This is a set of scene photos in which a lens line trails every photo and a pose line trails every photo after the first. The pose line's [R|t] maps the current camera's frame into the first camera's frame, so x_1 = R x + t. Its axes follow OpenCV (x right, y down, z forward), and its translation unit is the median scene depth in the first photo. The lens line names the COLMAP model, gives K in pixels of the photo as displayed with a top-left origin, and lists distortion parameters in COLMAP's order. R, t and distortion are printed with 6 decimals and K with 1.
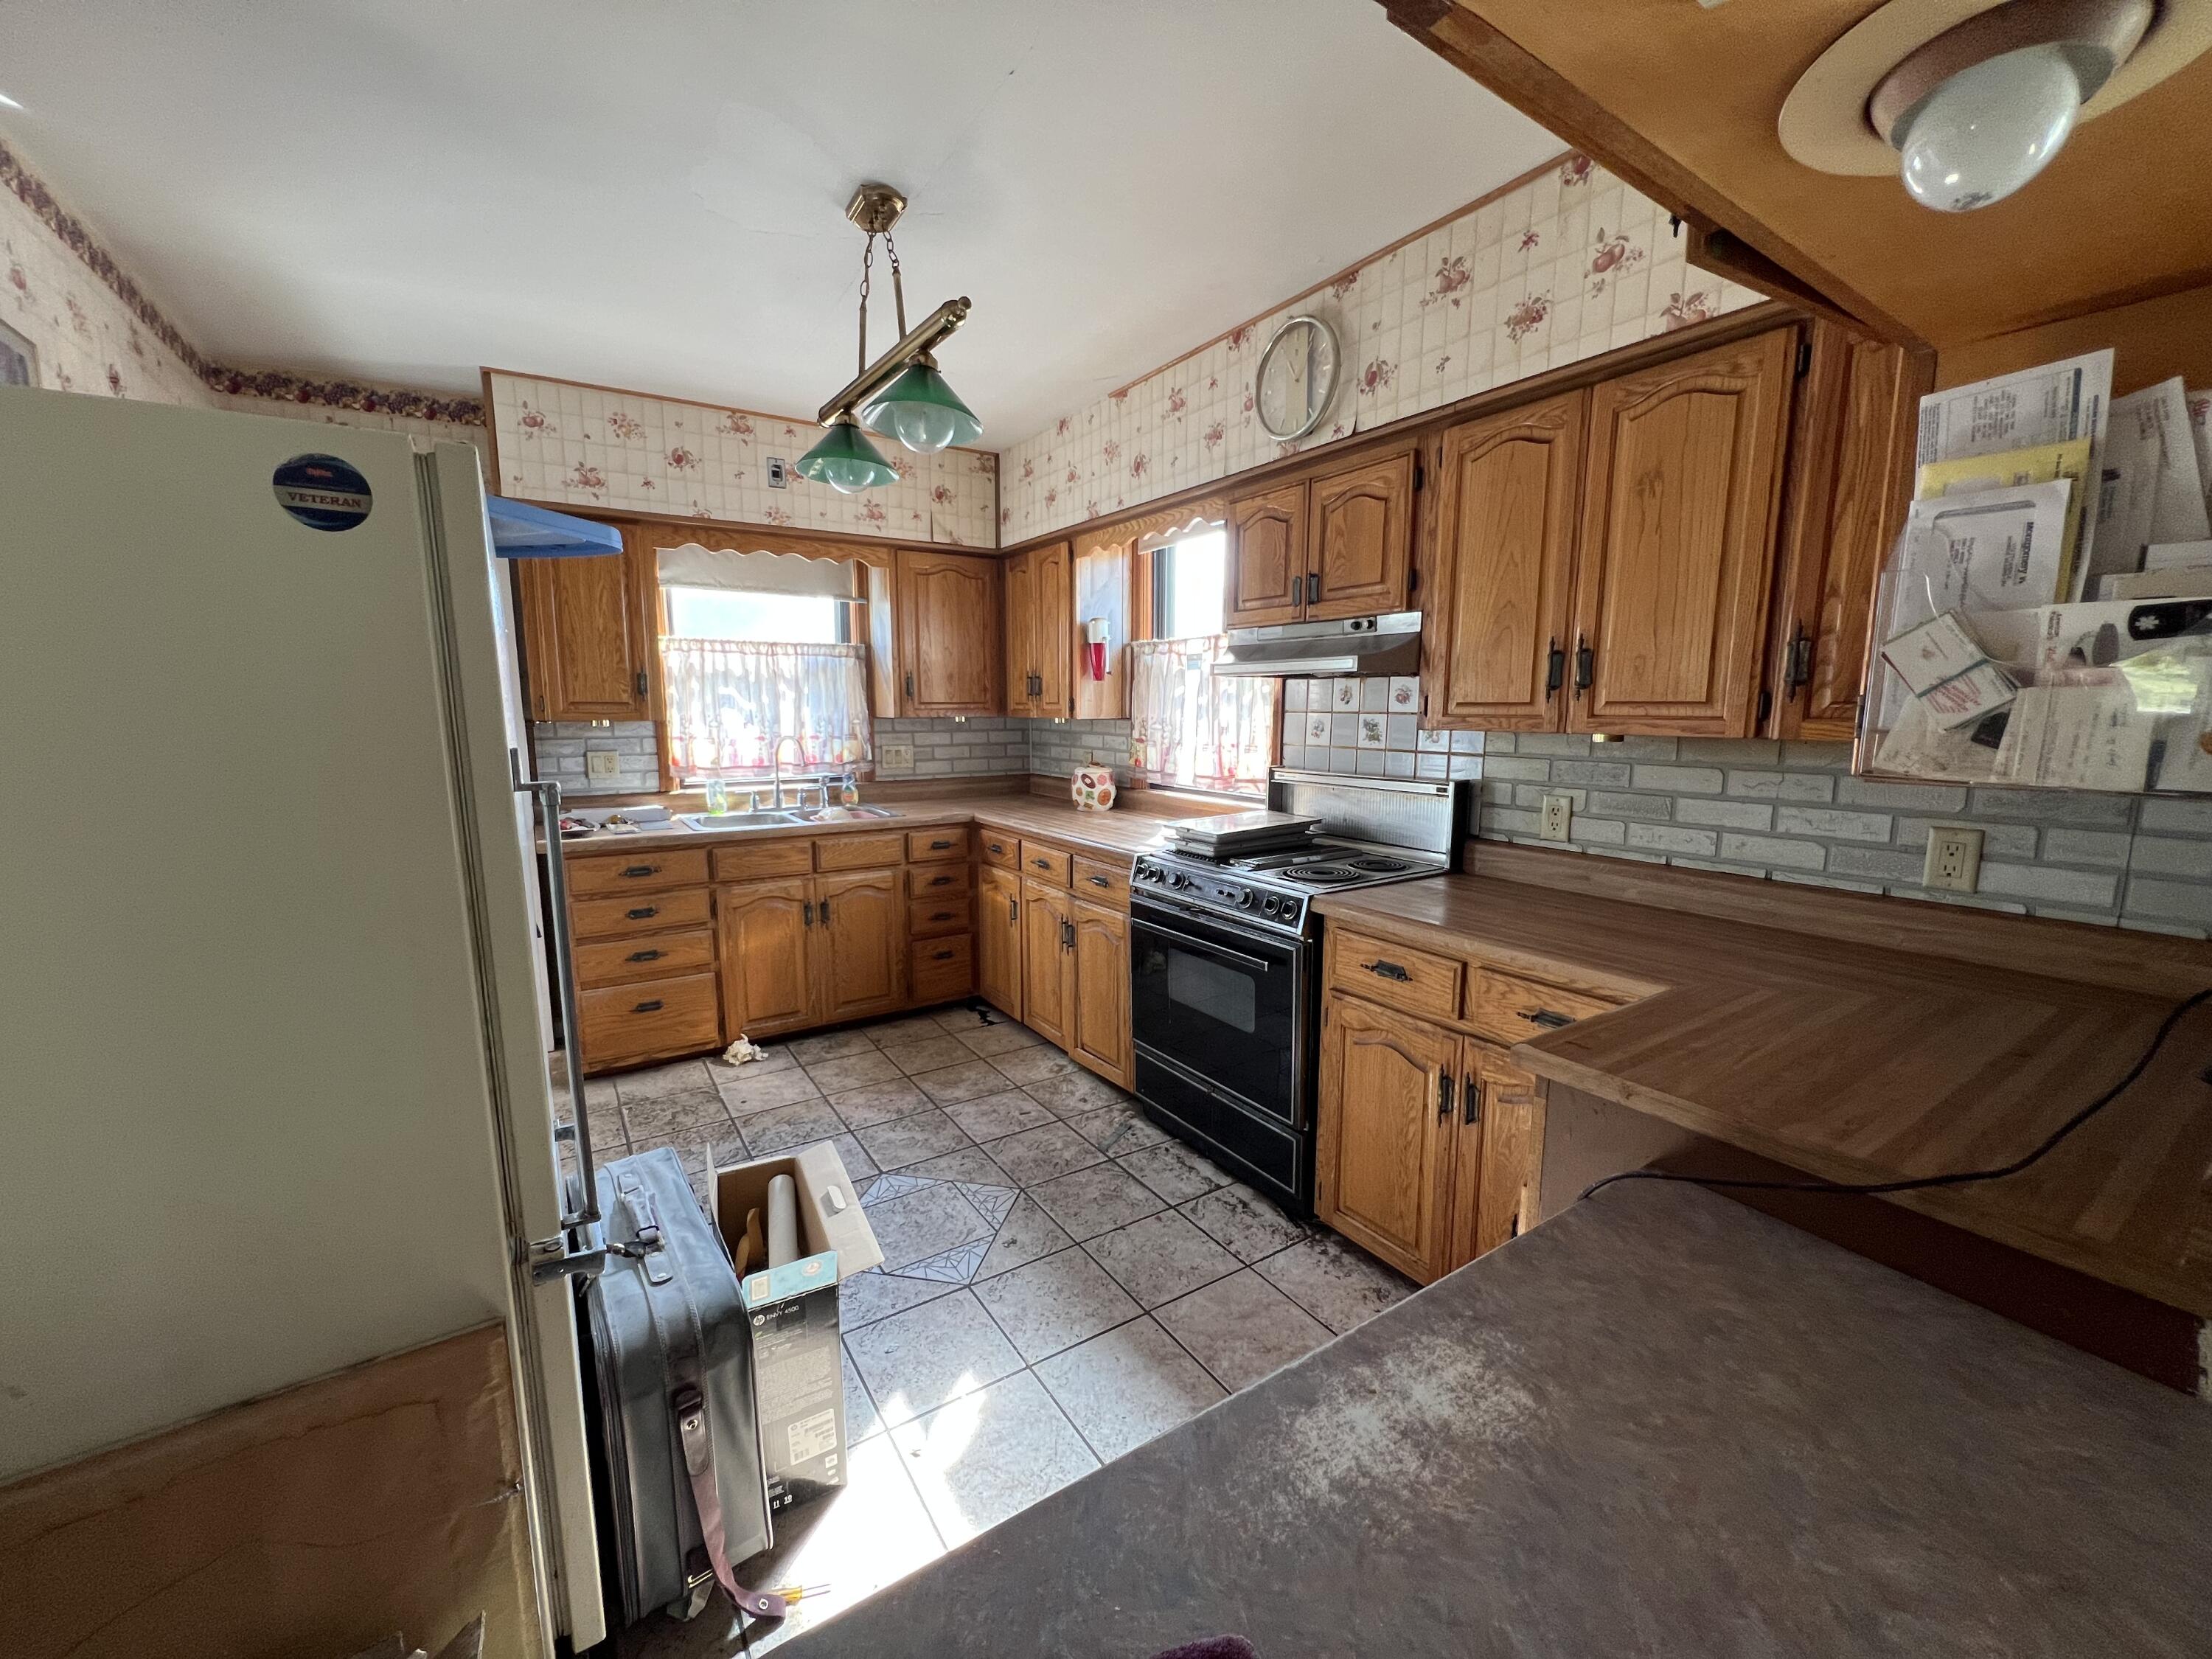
lens RADIAL K [[881.8, 0, 1106.9], [0, 881.8, 834.6], [0, 0, 1]] dist [-0.000185, -0.000332]
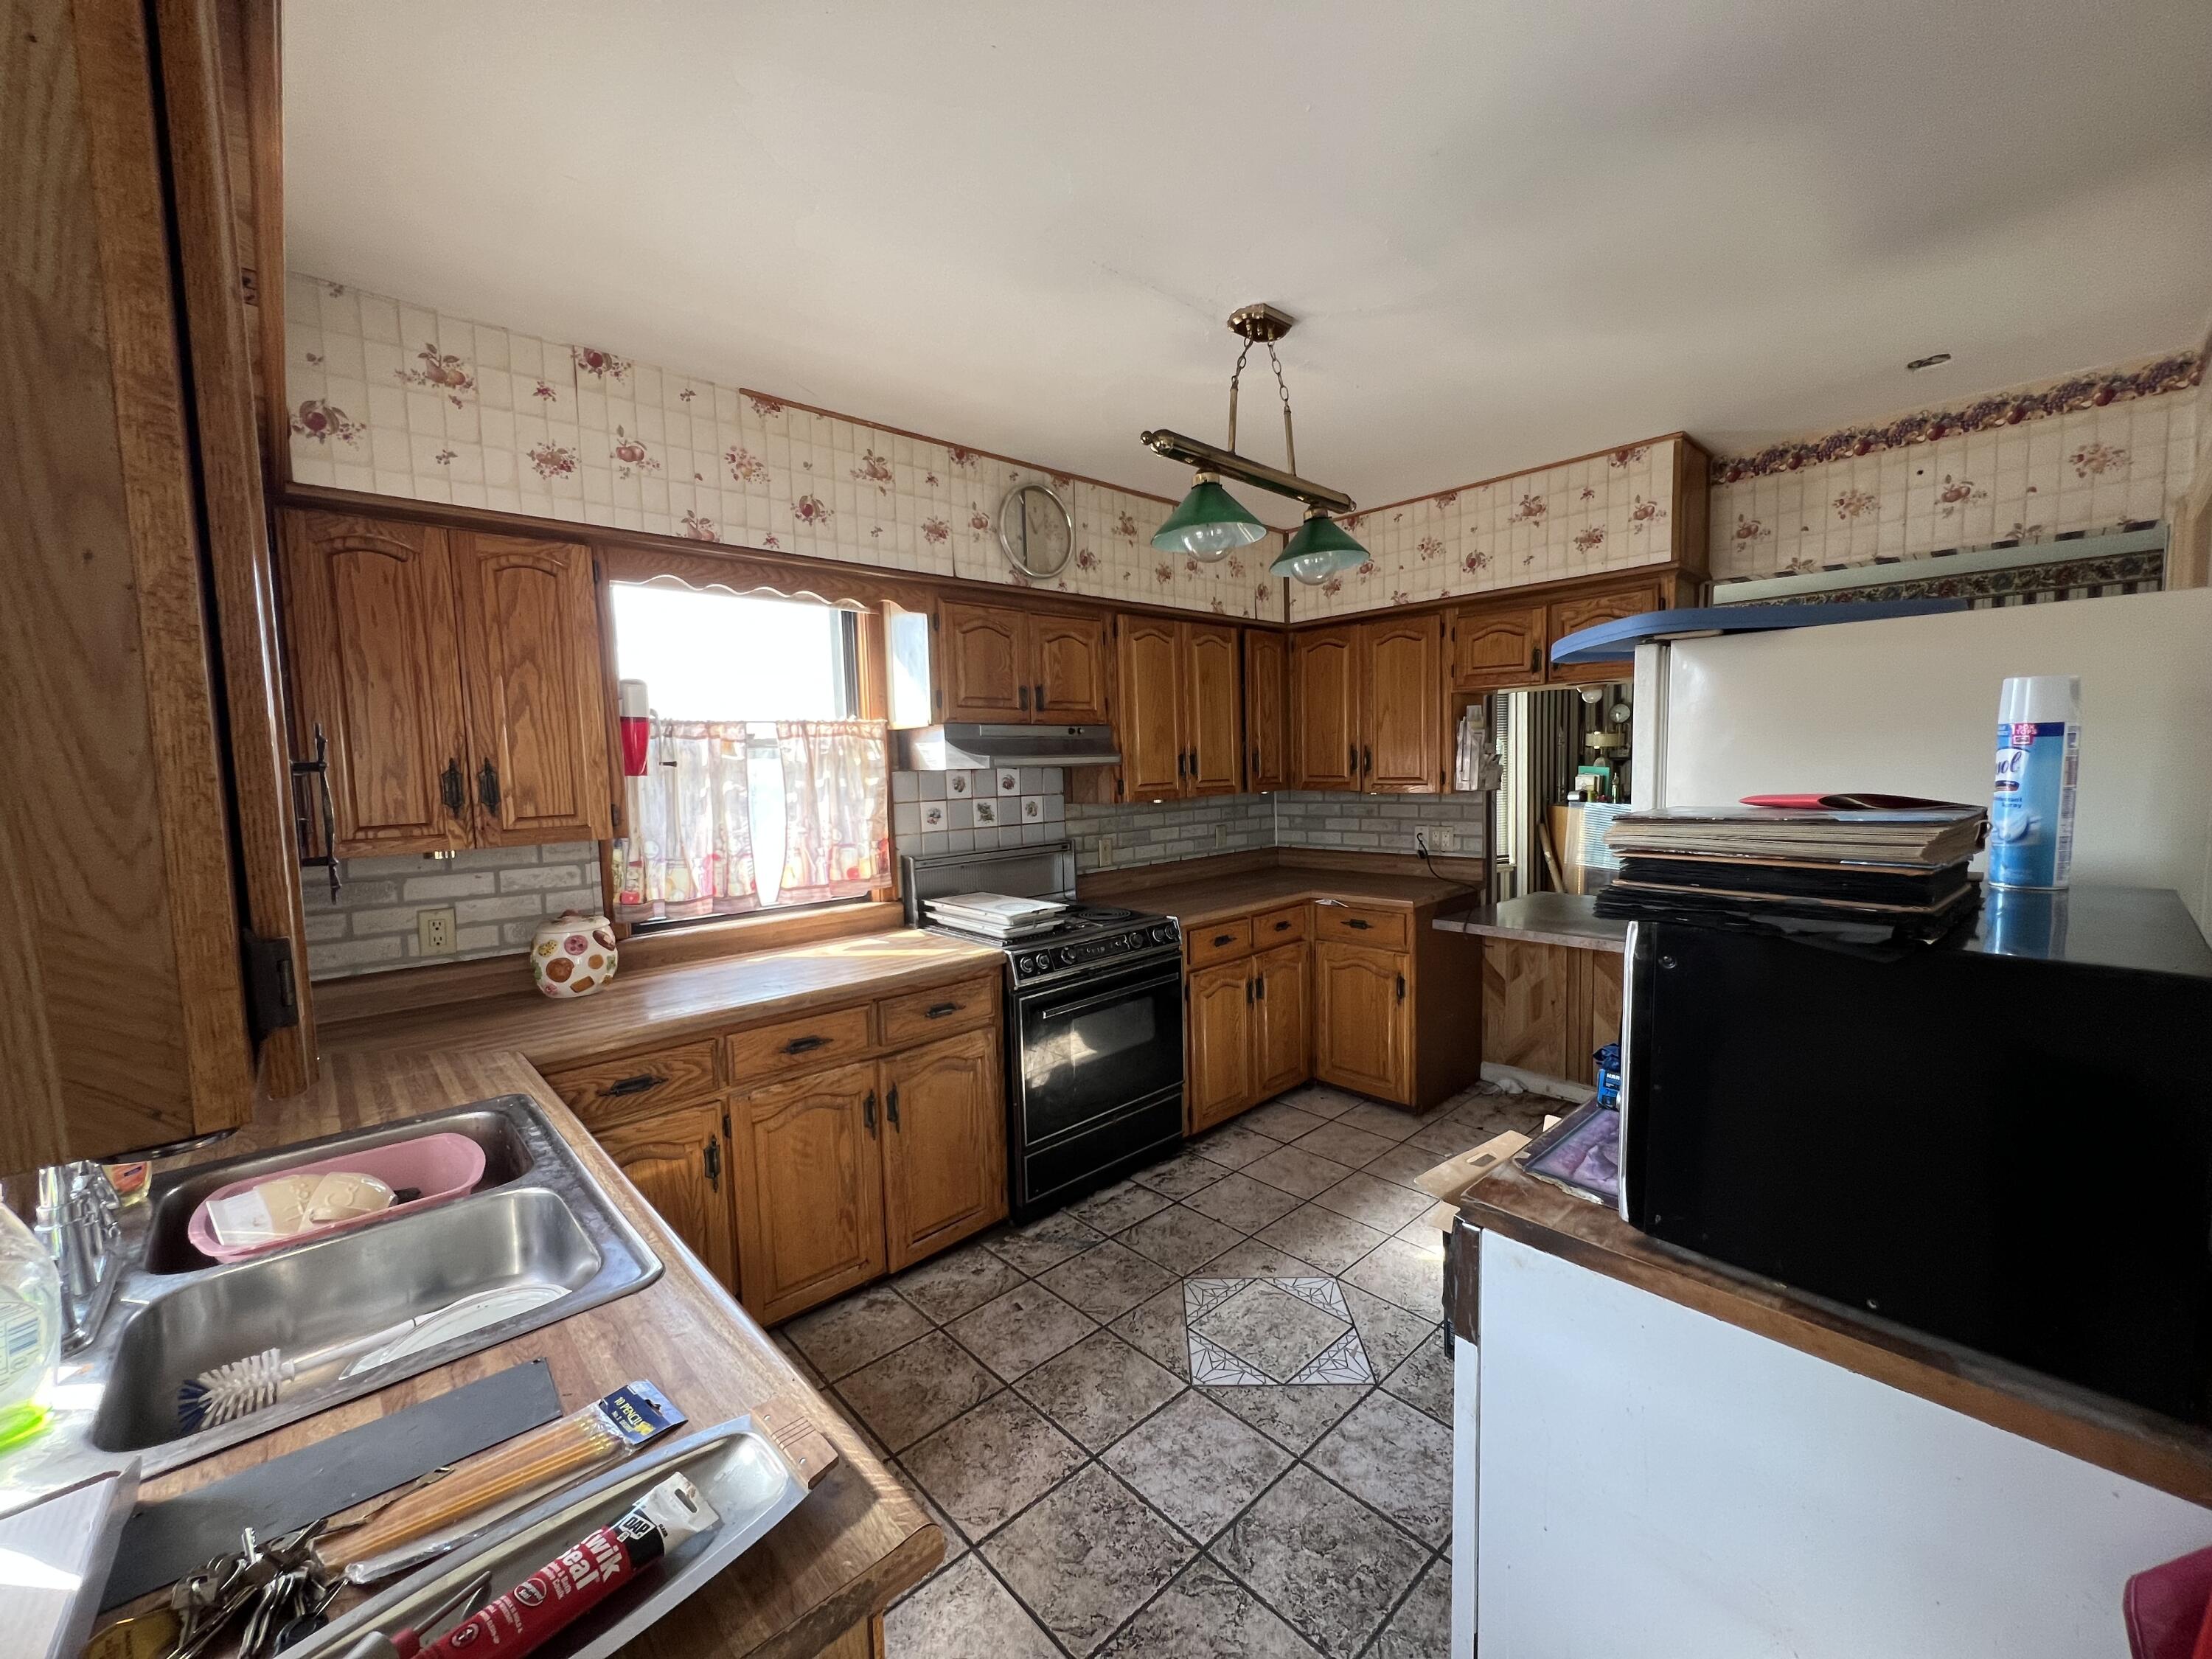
lens RADIAL K [[881.8, 0, 1106.9], [0, 881.8, 834.6], [0, 0, 1]] dist [-0.000185, -0.000332]
pose [[-0.167920, -0.070799, 0.983255, -0.940436], [0.178267, 0.978793, 0.100922, -0.184170], [-0.969548, 0.192229, -0.151738, 1.049423]]
